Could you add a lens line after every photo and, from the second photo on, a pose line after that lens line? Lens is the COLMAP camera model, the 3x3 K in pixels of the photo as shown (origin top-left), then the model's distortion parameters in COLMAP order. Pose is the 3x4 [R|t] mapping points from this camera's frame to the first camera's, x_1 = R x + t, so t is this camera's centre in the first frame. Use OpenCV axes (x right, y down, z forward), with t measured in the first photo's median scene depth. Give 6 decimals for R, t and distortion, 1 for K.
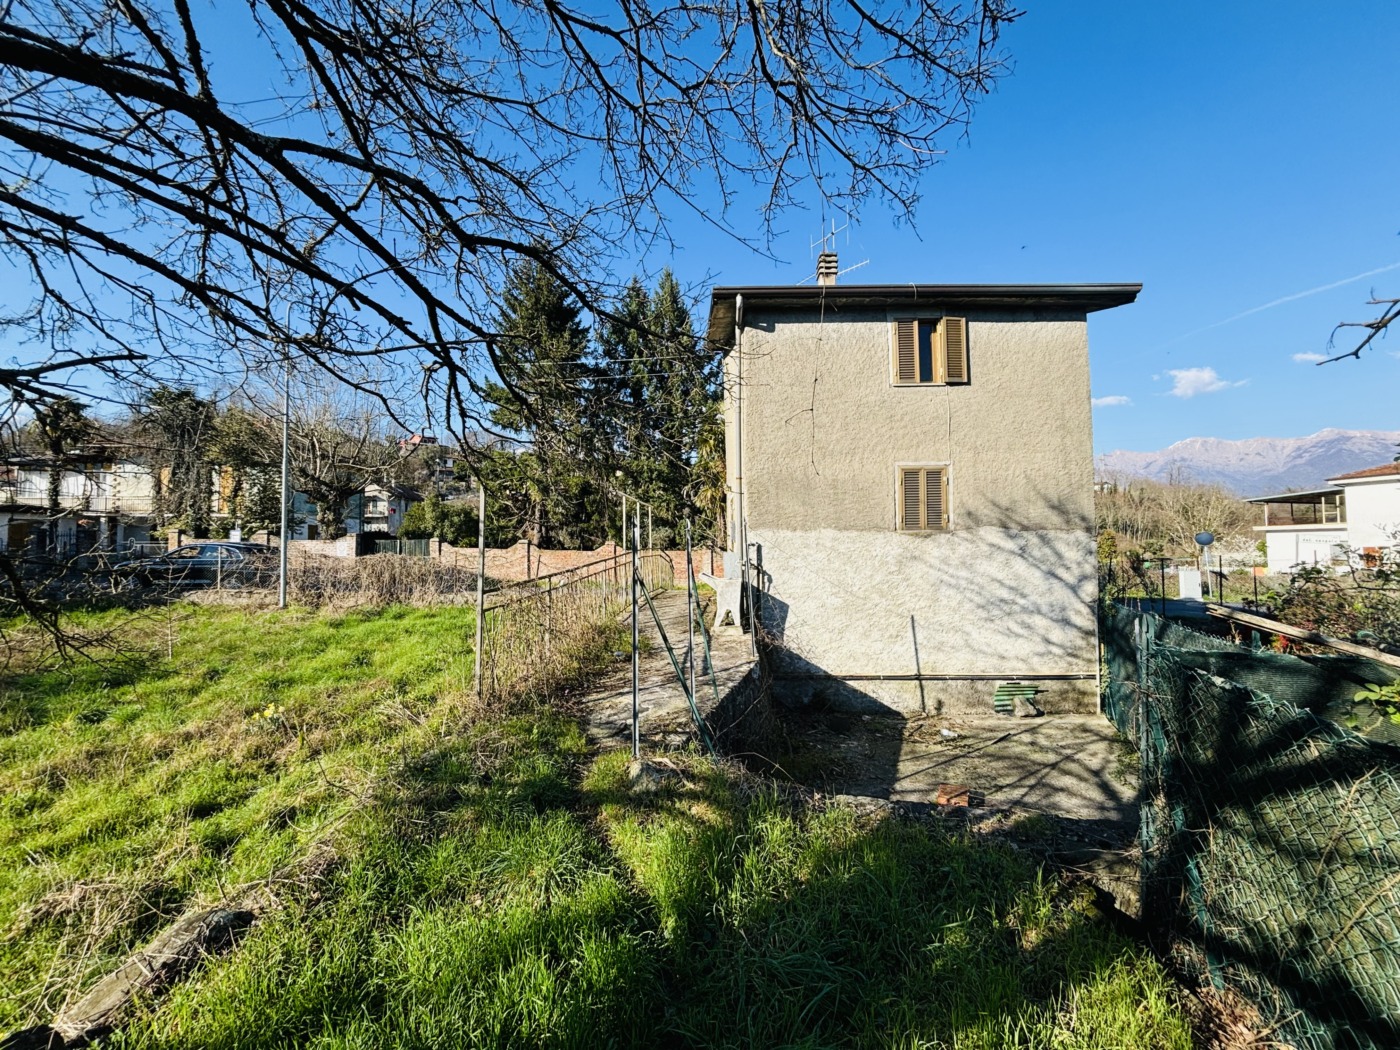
lens RADIAL K [[565.1, 0, 696.5], [0, 565.1, 518.9], [0, 0, 1]] dist [-0.000734, 0.000621]
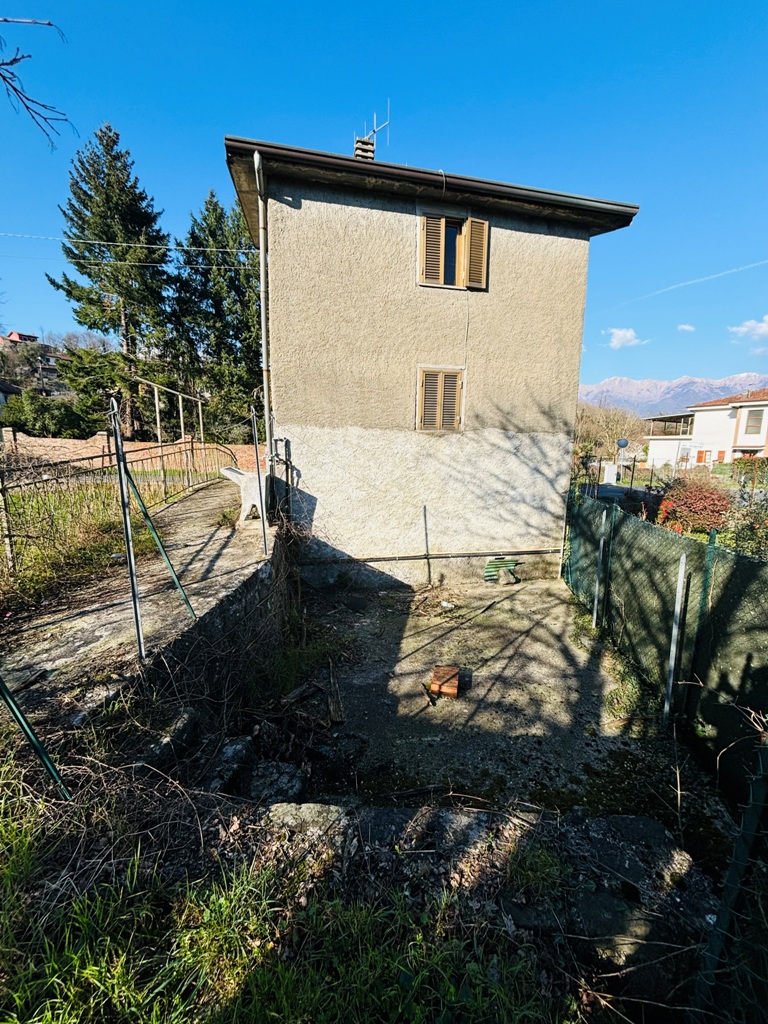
lens RADIAL K [[413.3, 0, 383.9], [0, 413.3, 507.3], [0, 0, 1]] dist [-0.000734, 0.000621]
pose [[0.972545, -0.015808, 0.232177, 0.106019], [-0.031513, 0.979555, 0.198693, 0.011076], [-0.230571, -0.200555, 0.952163, 0.221169]]
